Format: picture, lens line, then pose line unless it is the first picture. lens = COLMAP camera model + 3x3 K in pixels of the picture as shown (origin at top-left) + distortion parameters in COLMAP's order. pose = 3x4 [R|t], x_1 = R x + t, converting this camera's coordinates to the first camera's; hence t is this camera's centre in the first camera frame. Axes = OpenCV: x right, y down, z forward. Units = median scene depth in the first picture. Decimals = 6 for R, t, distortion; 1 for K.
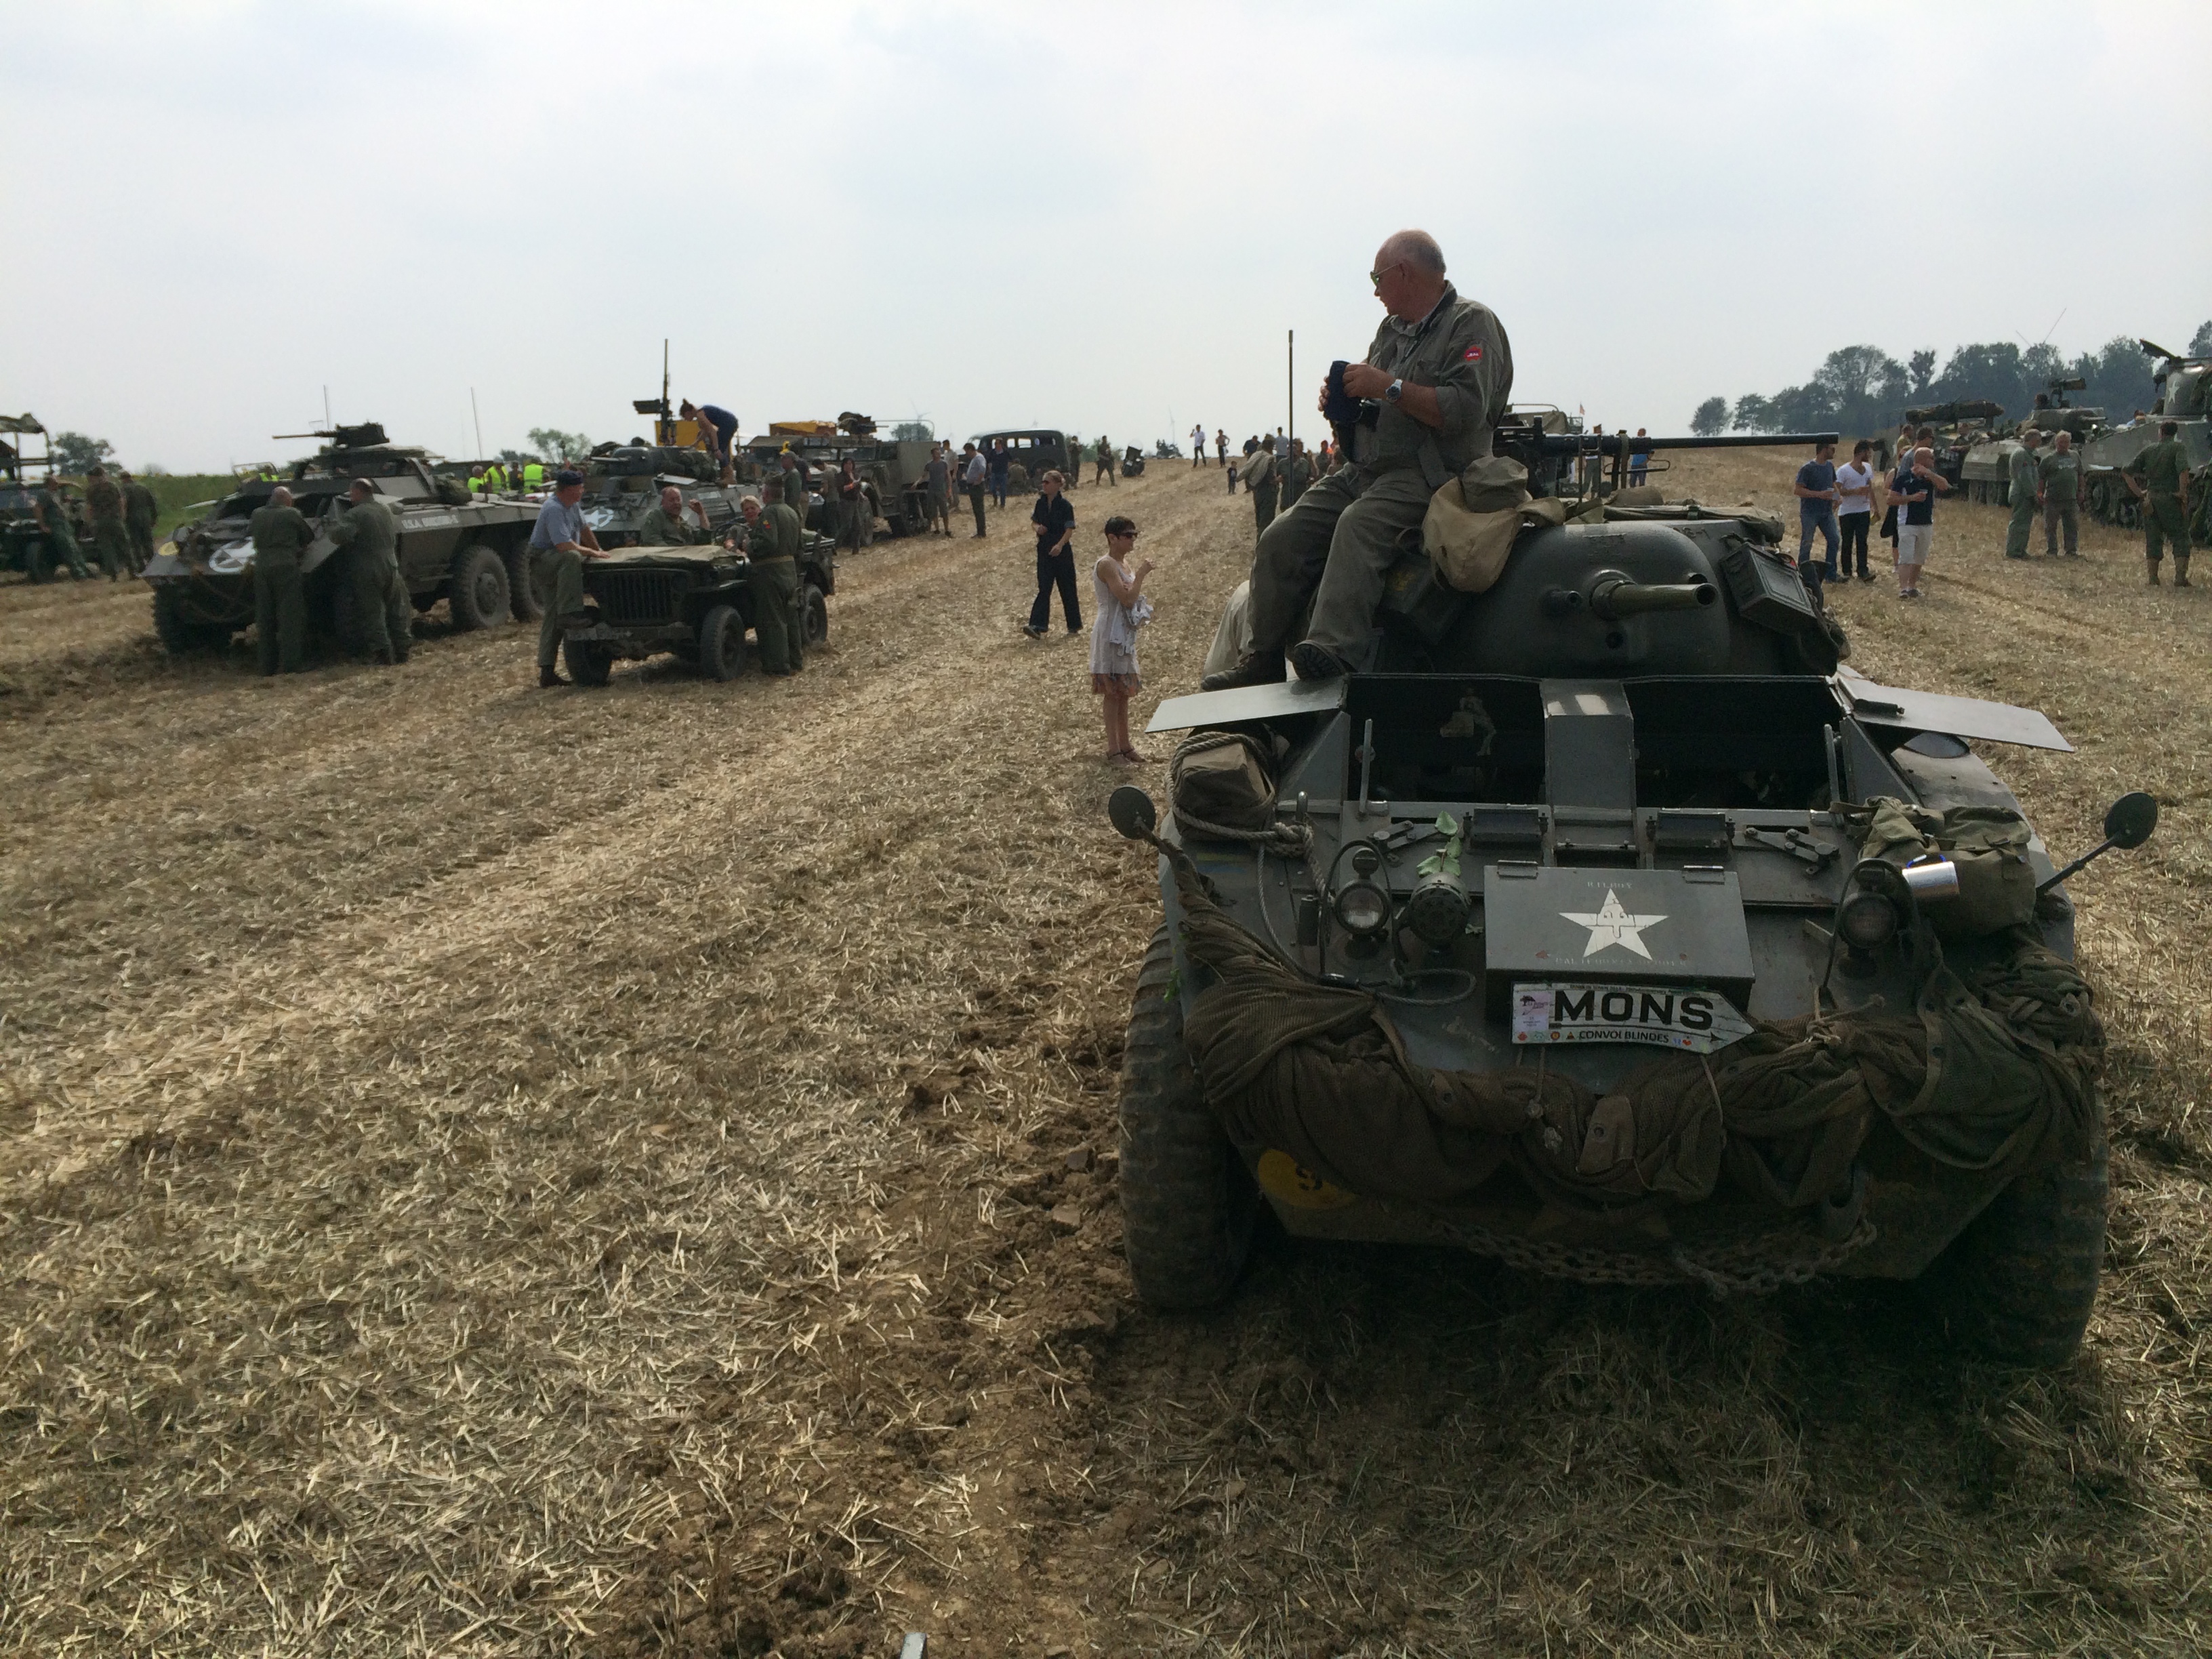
lens RADIAL K [[1860.6, 0, 1092.1], [0, 1860.6, 817.2], [0, 0, 1]] dist [0.069798, -0.091675]
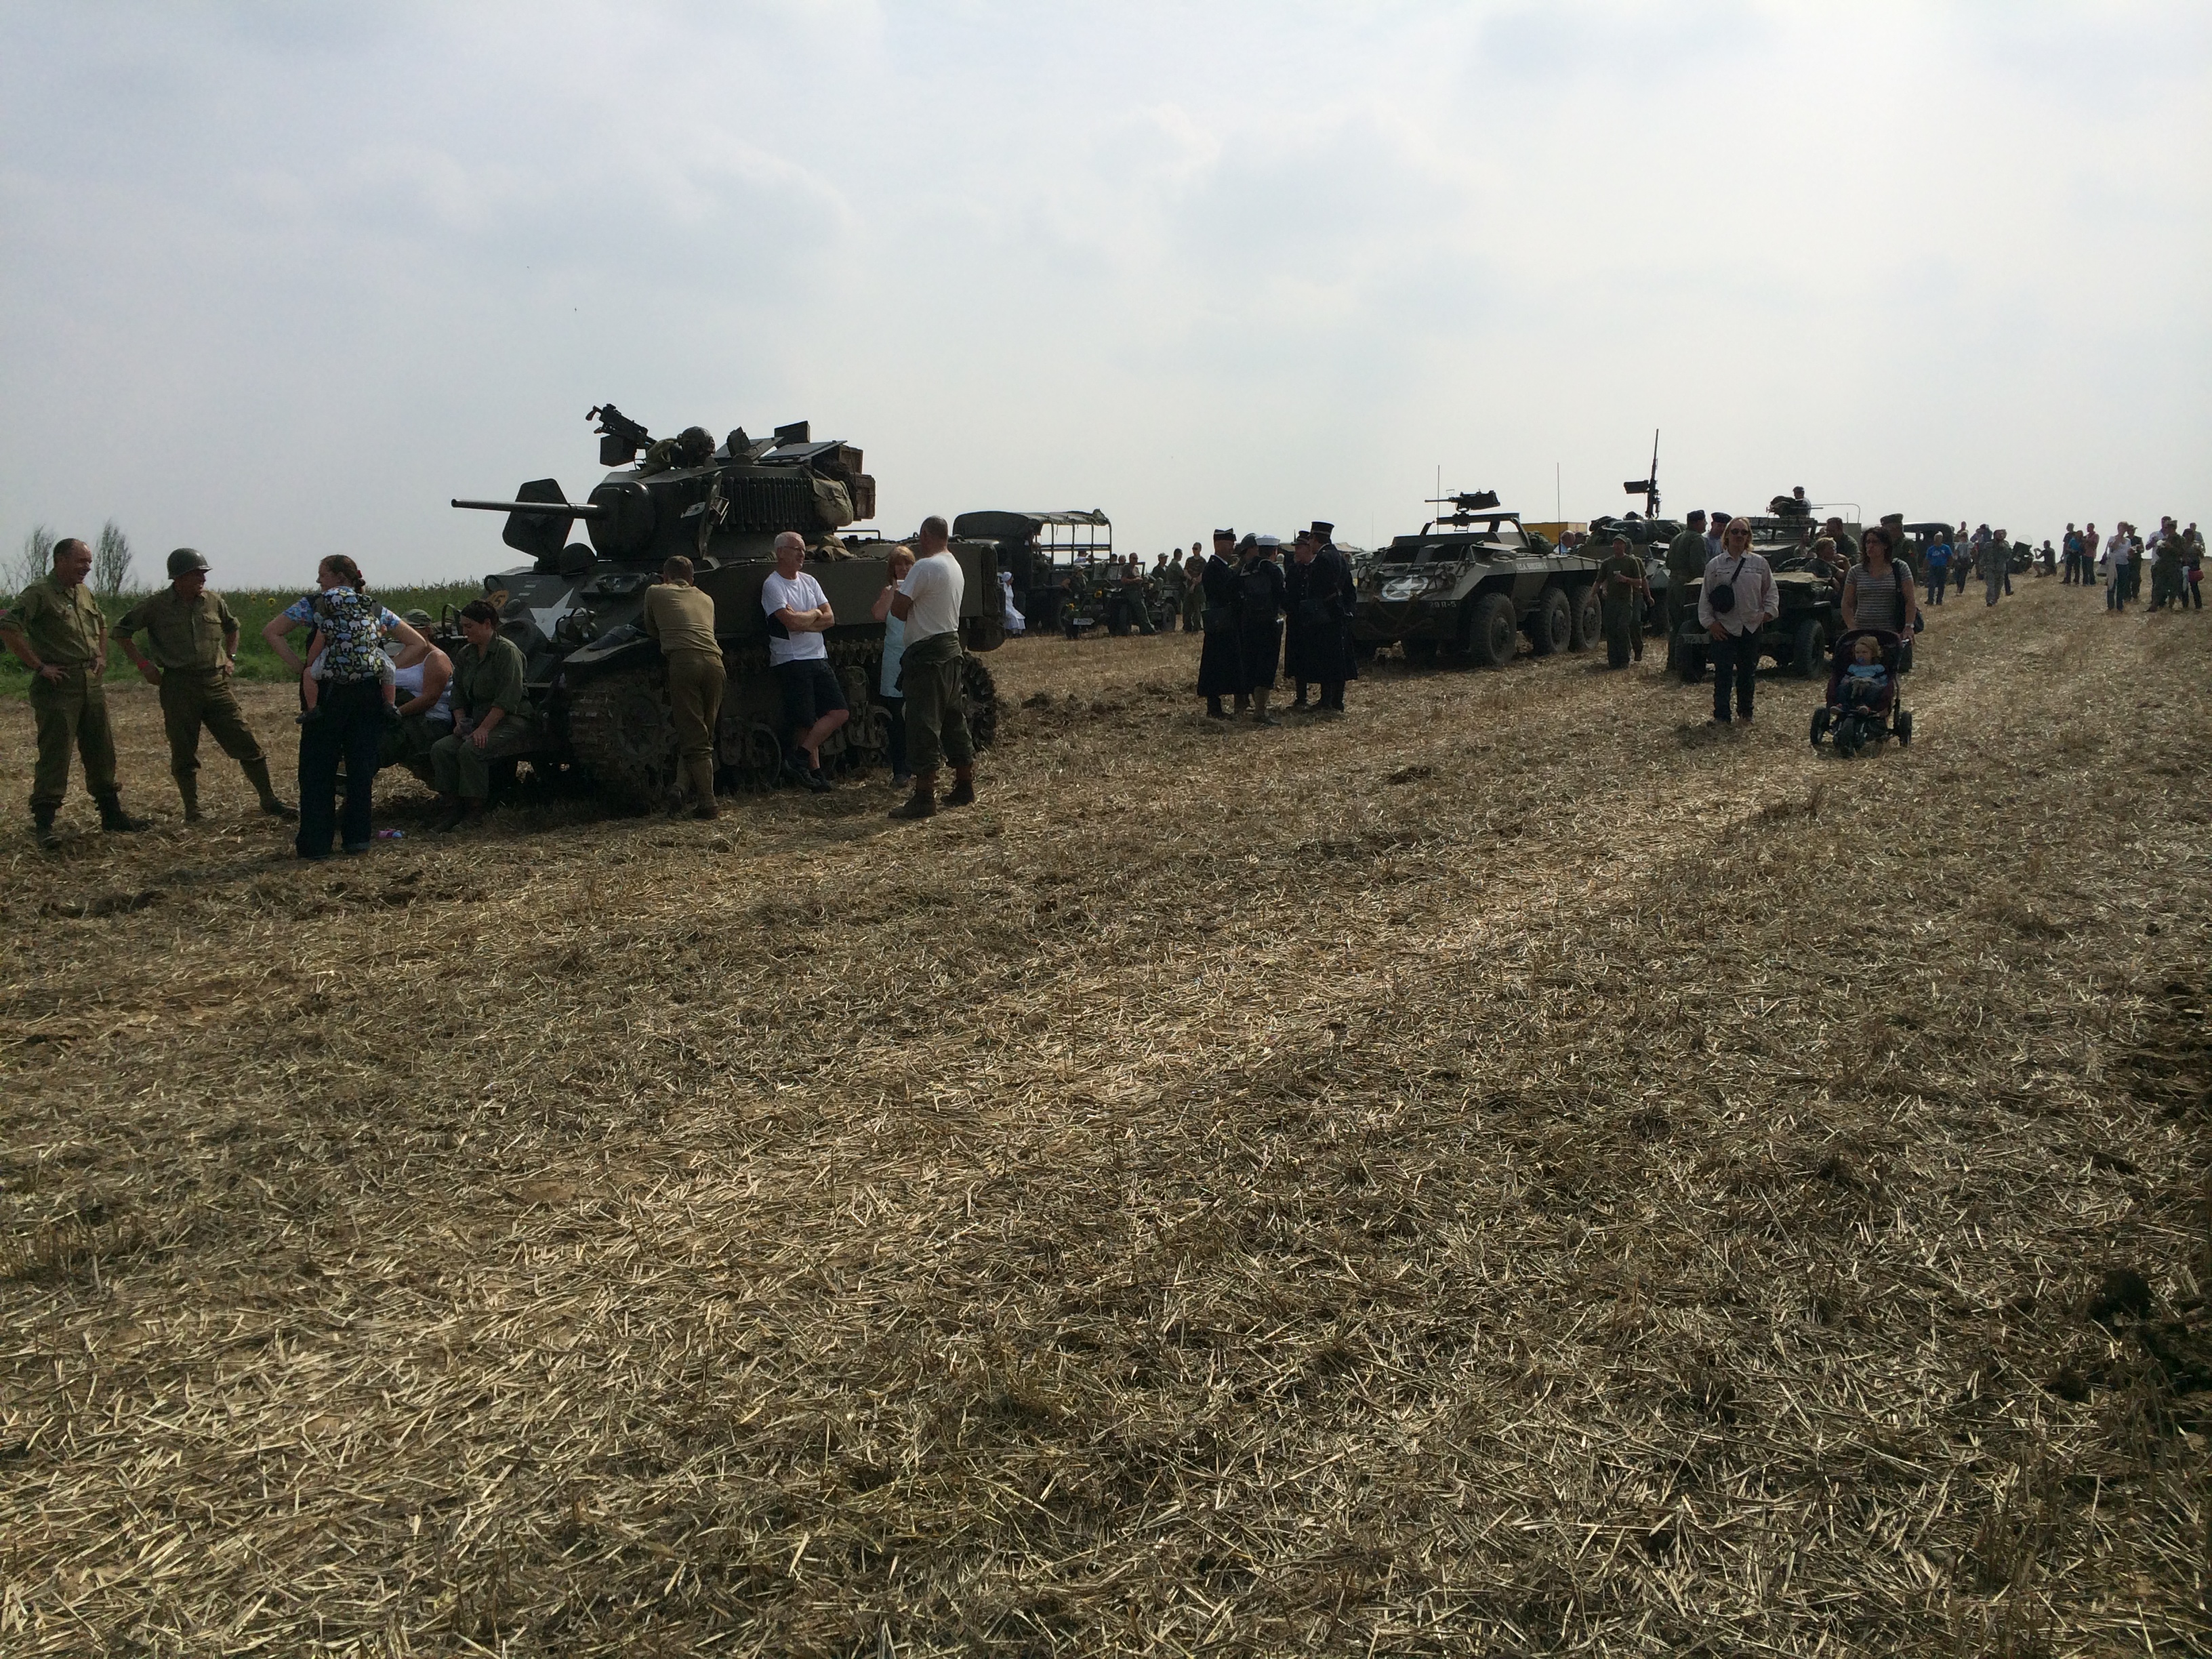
lens RADIAL K [[1860.6, 0, 1085.3], [0, 1860.6, 844.6], [0, 0, 1]] dist [0.069798, -0.091675]
pose [[0.919066, 0.059846, -0.389534, -0.135240], [-0.078048, 0.996466, -0.031055, 0.101848], [0.386298, 0.058944, 0.920489, -0.297967]]
